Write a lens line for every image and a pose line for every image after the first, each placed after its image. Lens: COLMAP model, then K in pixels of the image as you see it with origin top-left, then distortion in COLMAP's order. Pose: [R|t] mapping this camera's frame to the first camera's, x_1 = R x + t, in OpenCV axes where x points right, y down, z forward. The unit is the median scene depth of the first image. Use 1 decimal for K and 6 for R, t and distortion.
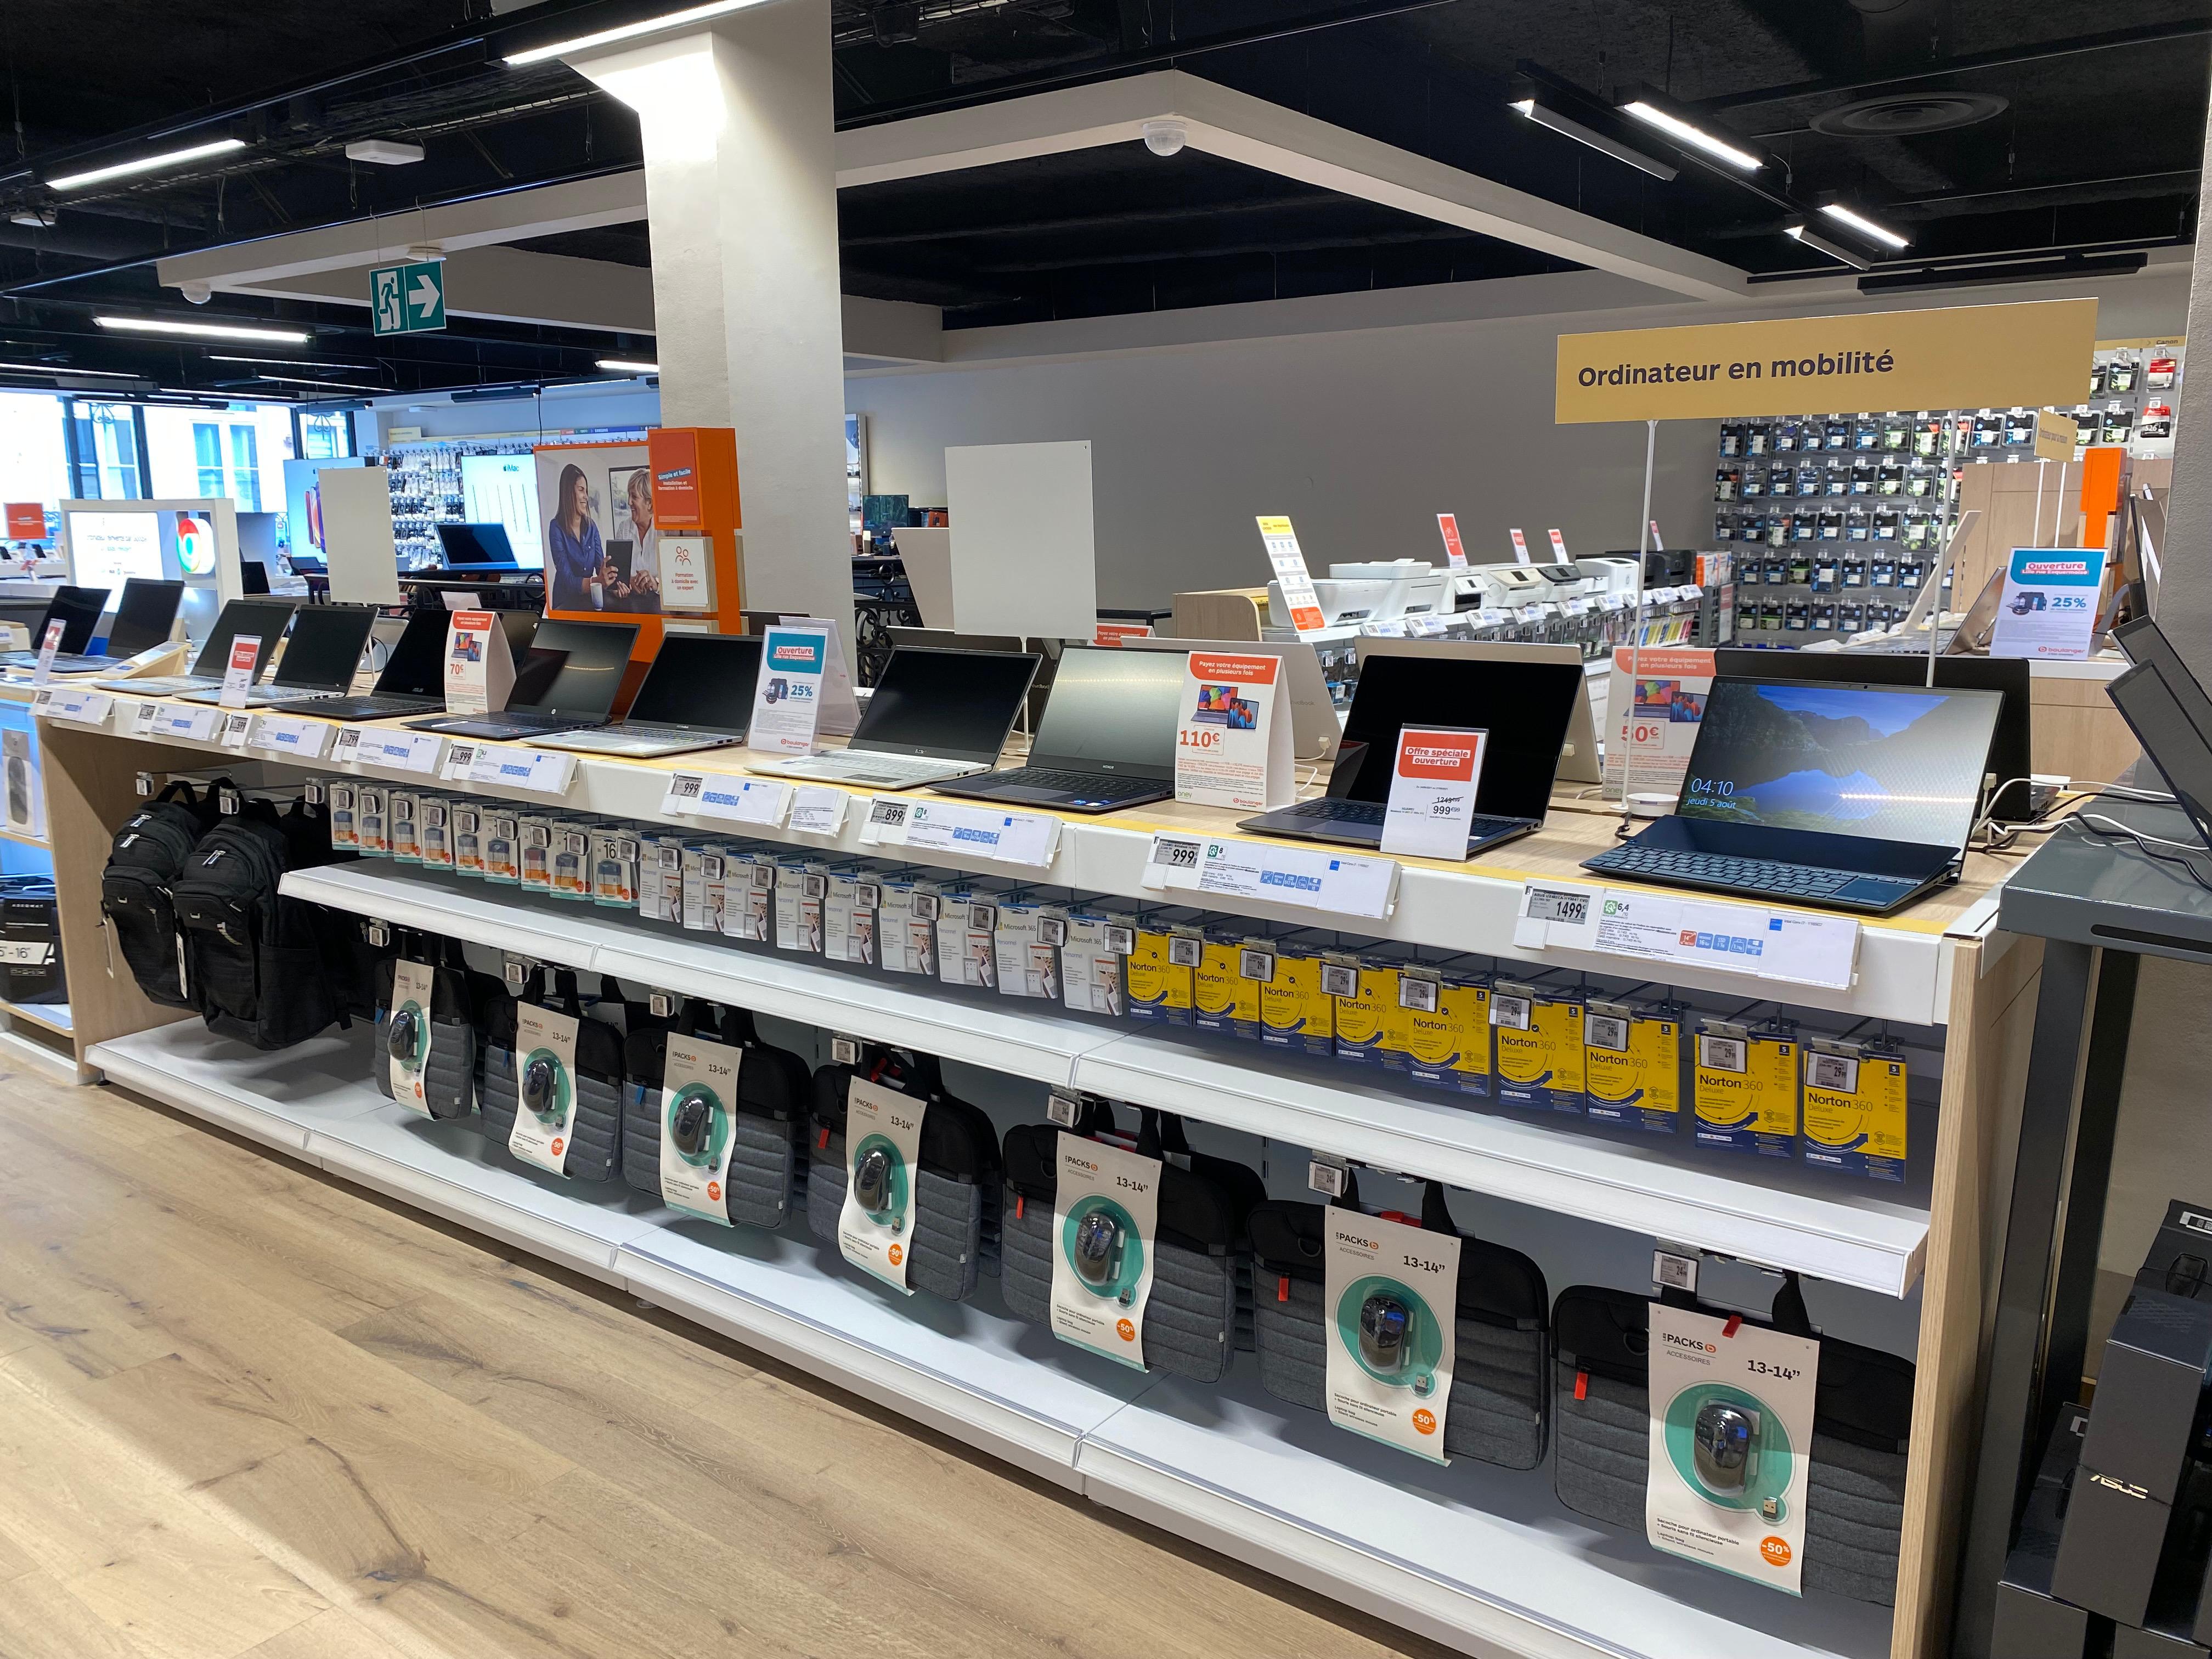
lens RADIAL K [[1695.0, 0, 1100.3], [0, 1695.0, 828.4], [0, 0, 1]] dist [0.031577, -0.019847]
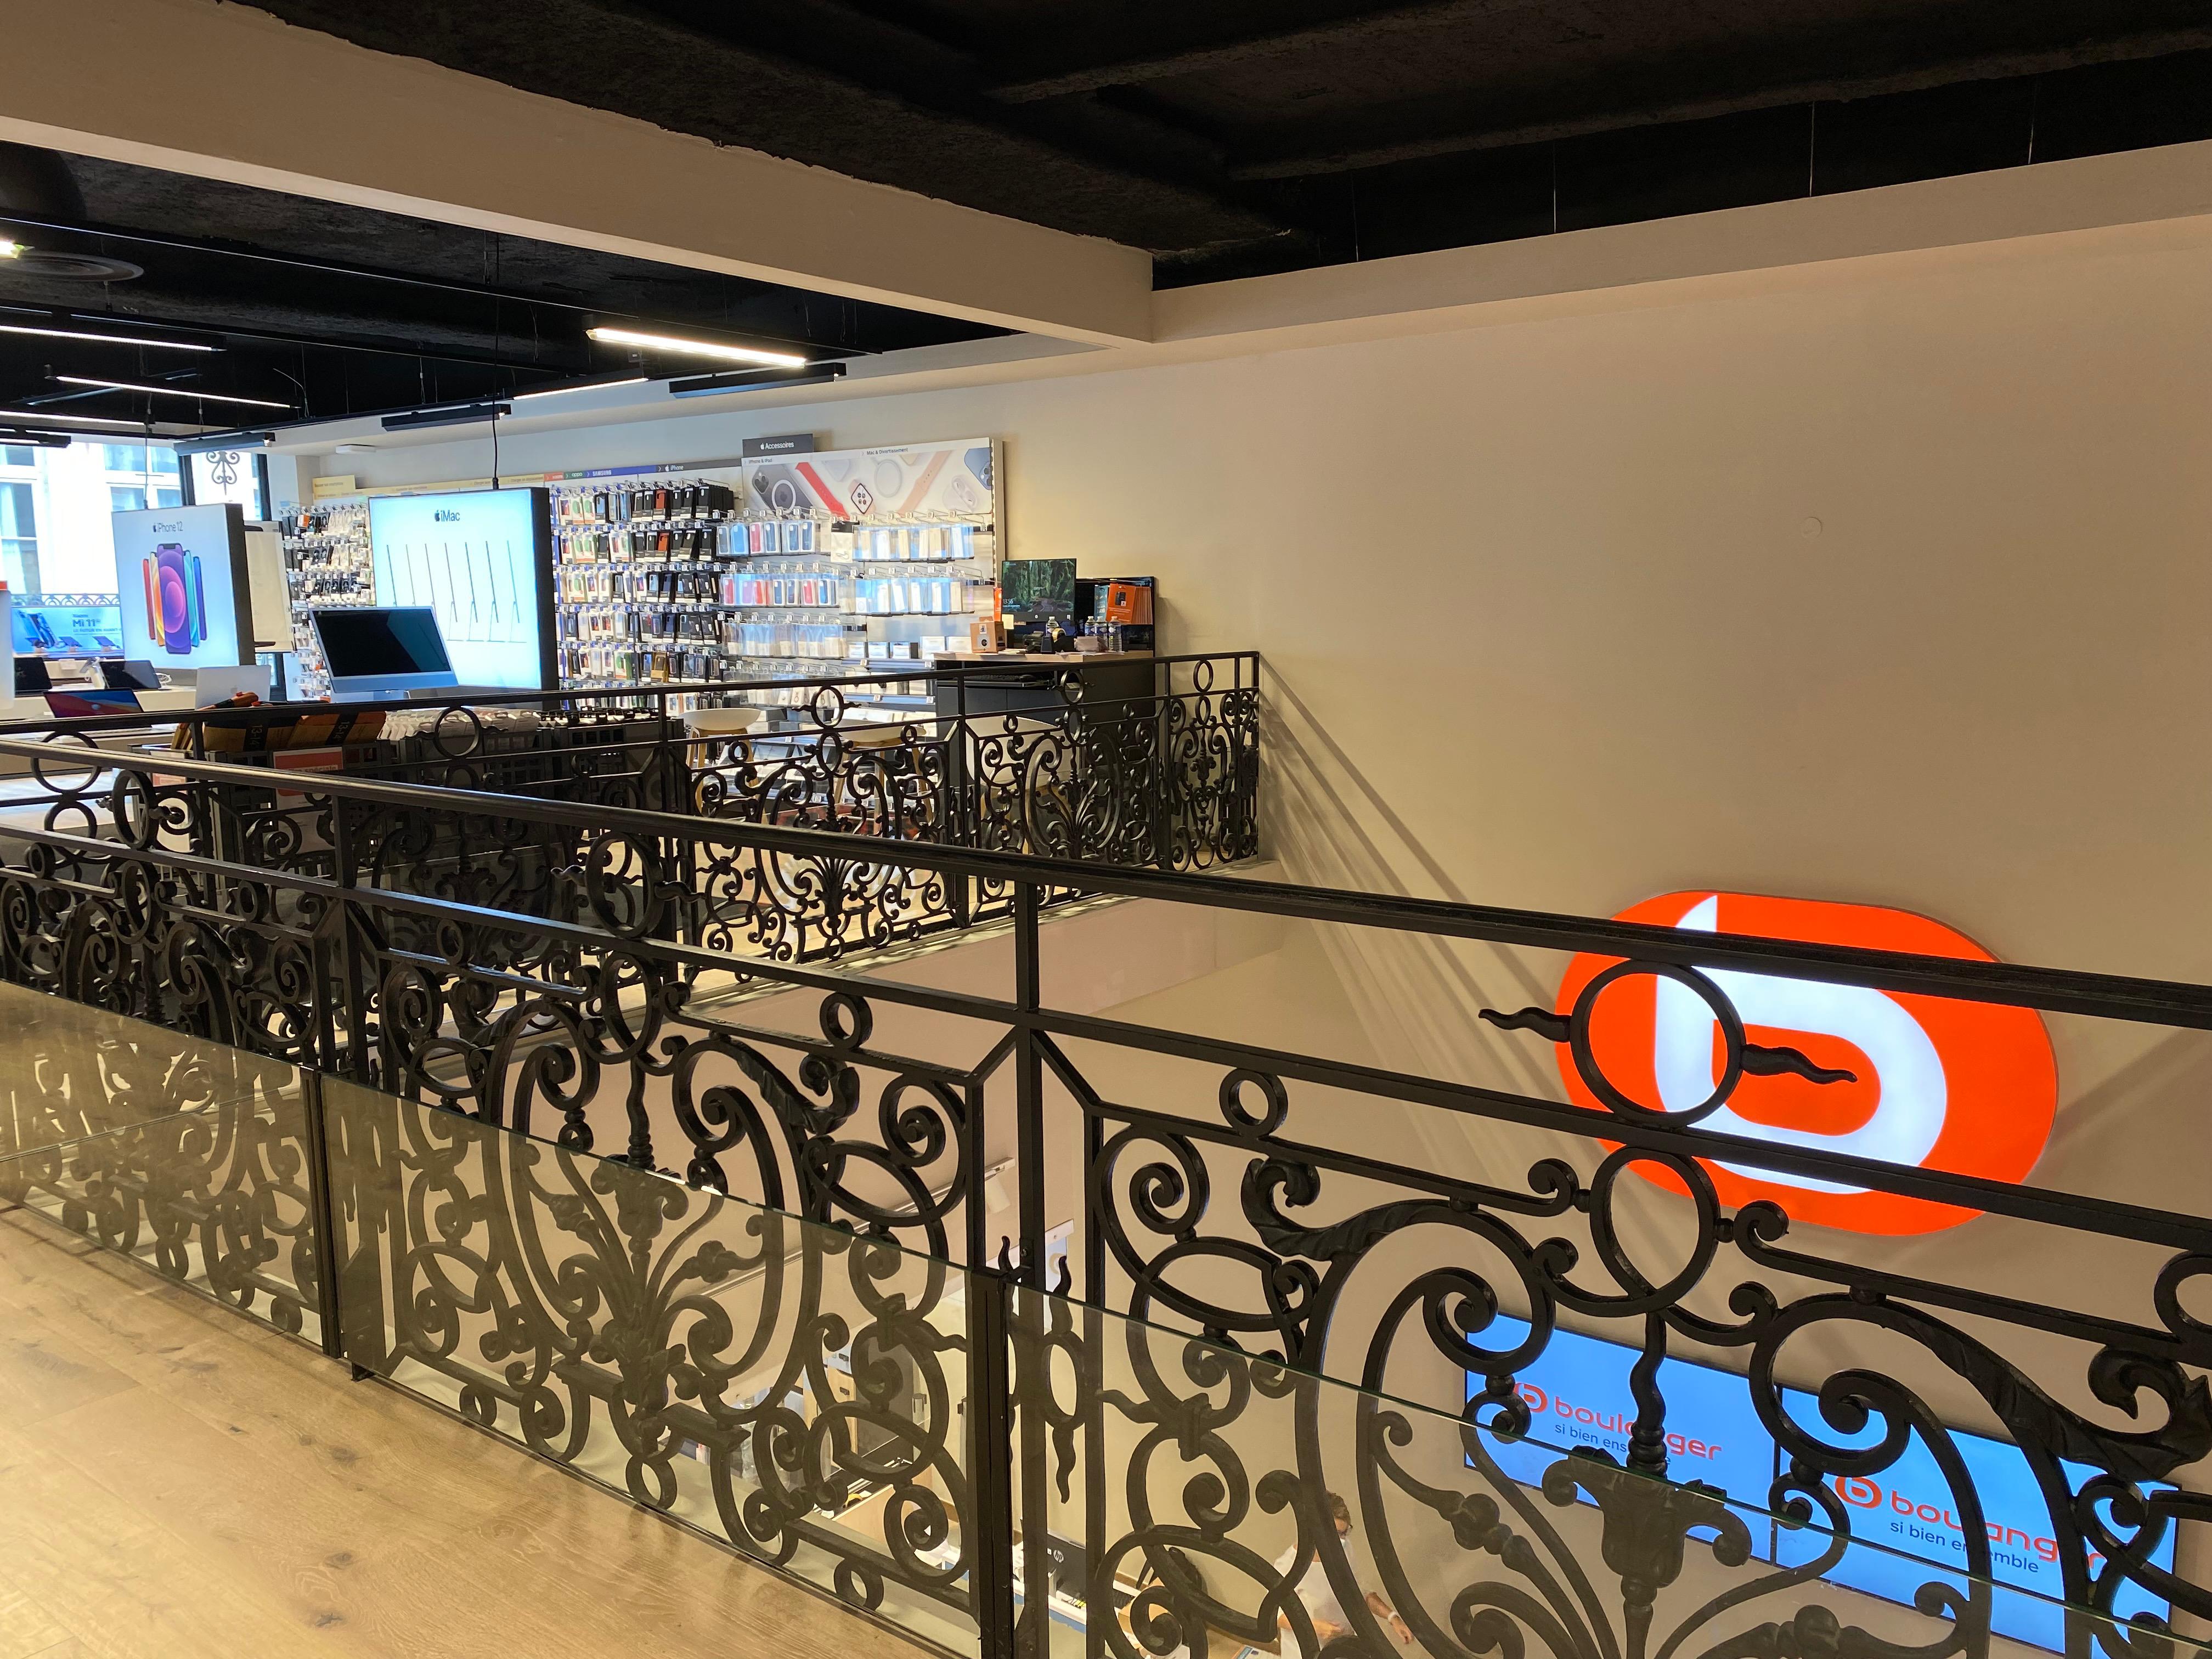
lens RADIAL K [[1695.0, 0, 1106.8], [0, 1695.0, 841.9], [0, 0, 1]] dist [0.031577, -0.019847]
pose [[0.999979, -0.006276, -0.001488, -0.093382], [0.006218, 0.999311, -0.036598, -0.060420], [0.001716, 0.036588, 0.999329, 0.333344]]
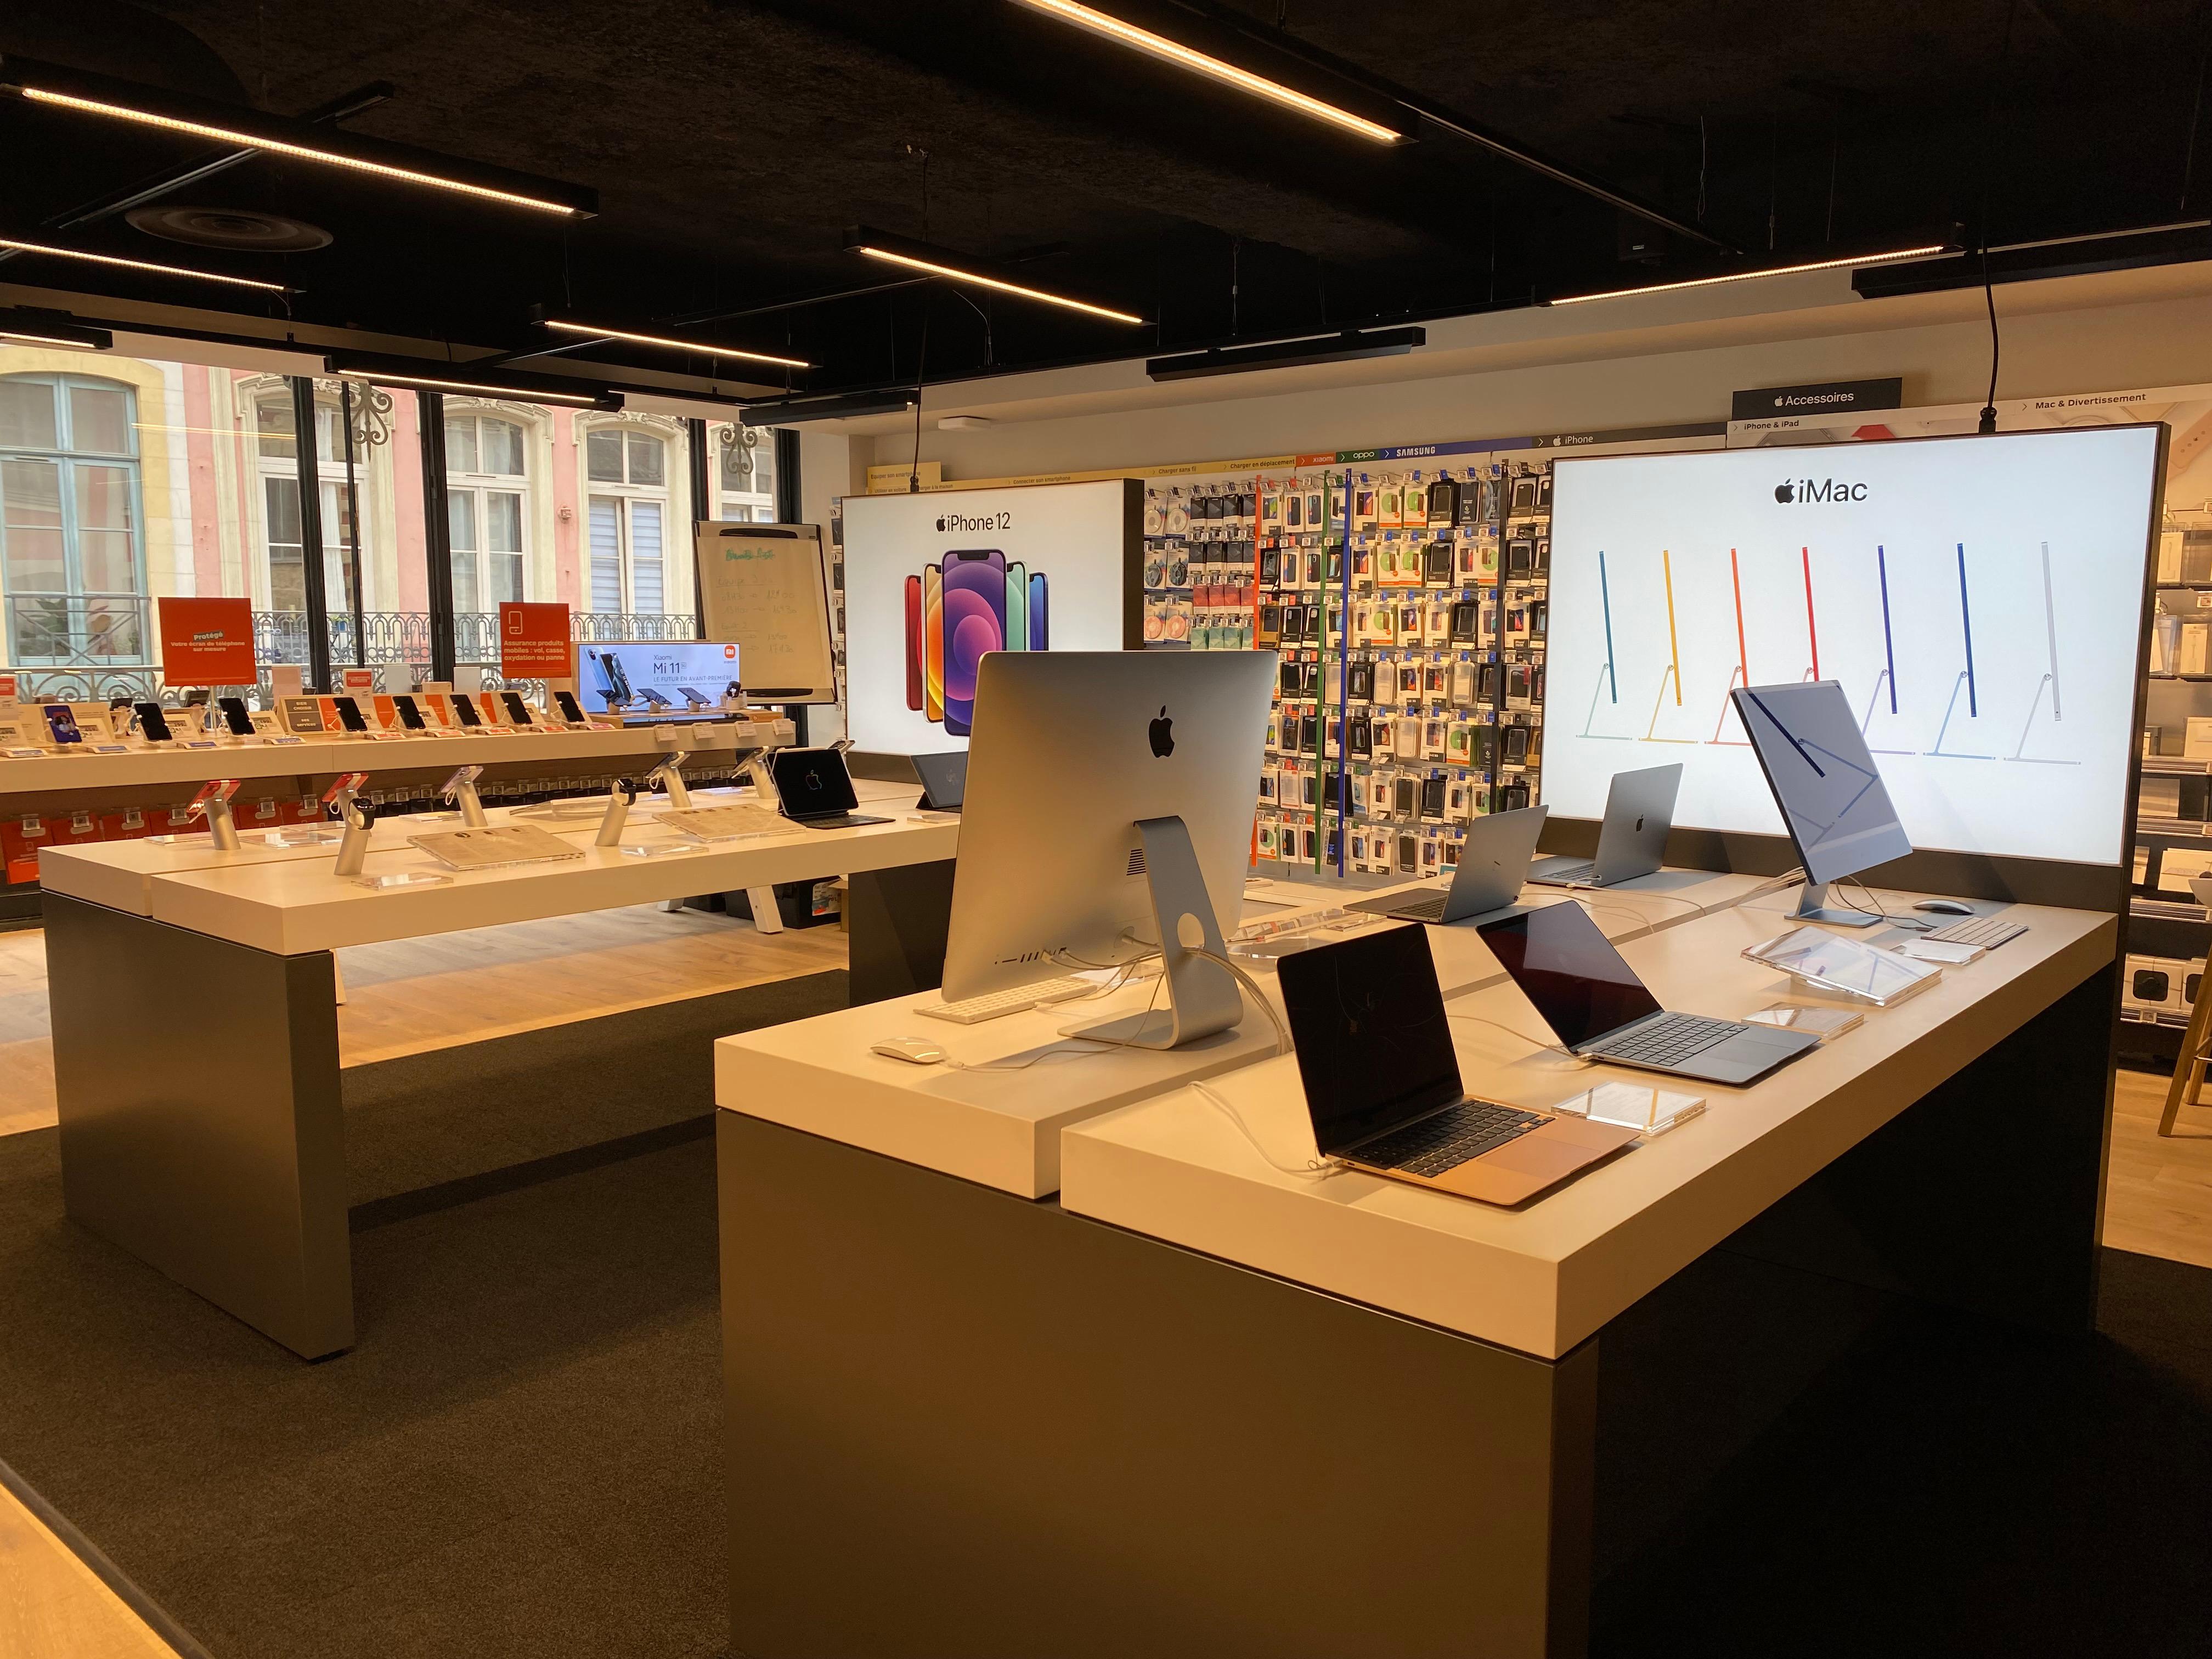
lens RADIAL K [[1695.0, 0, 1111.7], [0, 1695.0, 828.0], [0, 0, 1]] dist [0.031577, -0.019847]
pose [[0.997728, 0.015943, -0.065457, -0.366937], [-0.019733, 0.998141, -0.057671, -0.111276], [0.064416, 0.058832, 0.996187, 0.580828]]
